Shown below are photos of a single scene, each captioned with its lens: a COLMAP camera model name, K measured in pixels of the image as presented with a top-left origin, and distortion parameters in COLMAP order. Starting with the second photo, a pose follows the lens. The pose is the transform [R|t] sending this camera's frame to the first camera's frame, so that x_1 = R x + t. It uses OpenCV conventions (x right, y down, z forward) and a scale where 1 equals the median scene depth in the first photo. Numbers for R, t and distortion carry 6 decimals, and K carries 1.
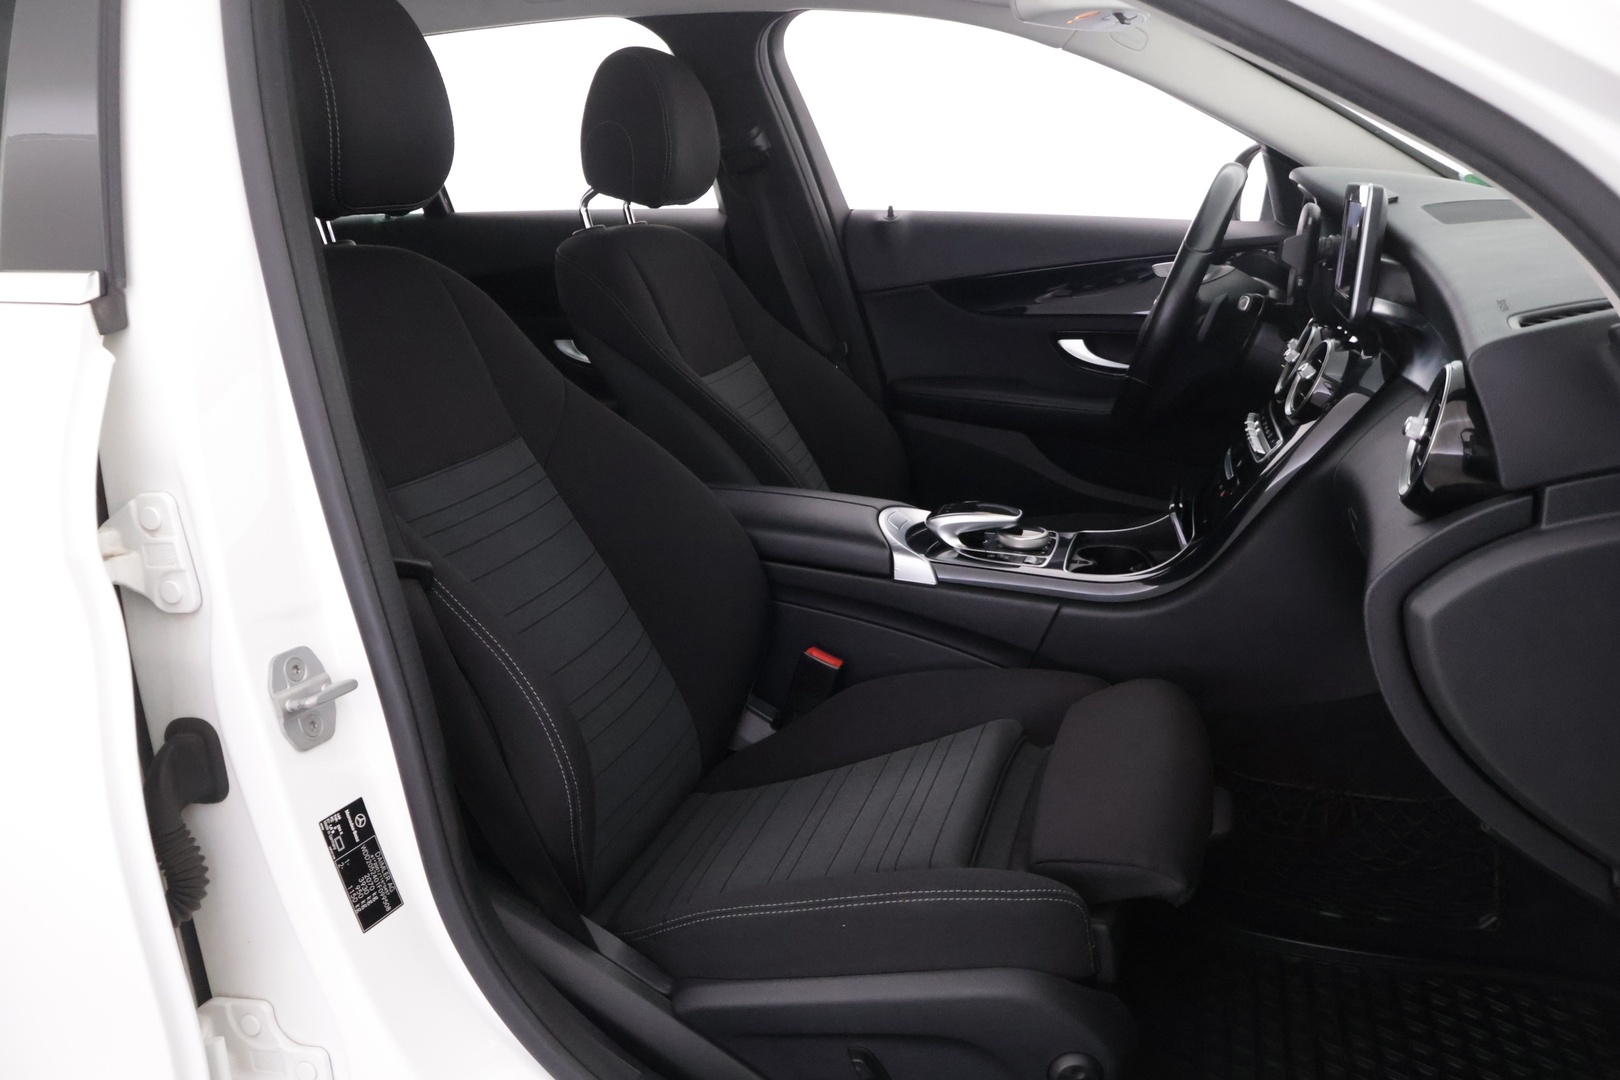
lens RADIAL K [[1346.5, 0, 810.0], [0, 1346.5, 540.0], [0, 0, 1]] dist [-0.001499, -0.004359]
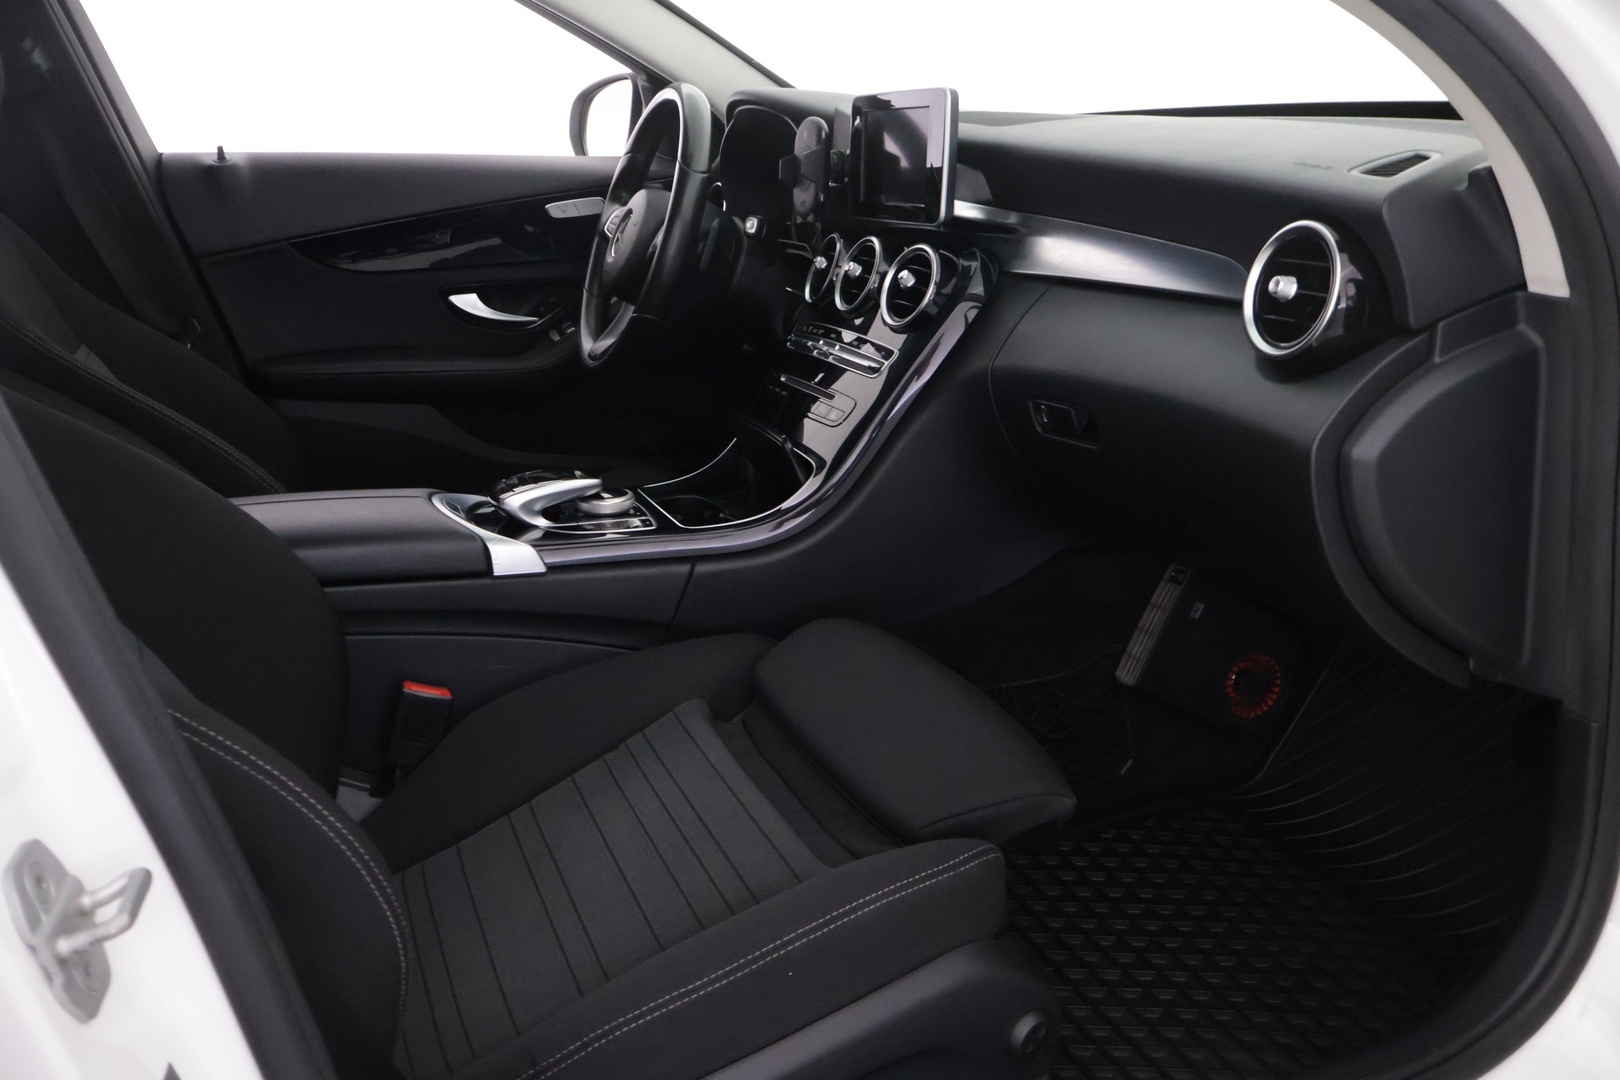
lens RADIAL K [[1356.2, 0, 809.9], [0, 1356.2, 517.5], [0, 0, 1]] dist [0.013696, 0.005686]
pose [[0.788567, -0.172528, 0.590251, -0.263868], [0.174764, 0.983135, 0.053884, -0.016286], [-0.589593, 0.060663, 0.805419, 0.211842]]
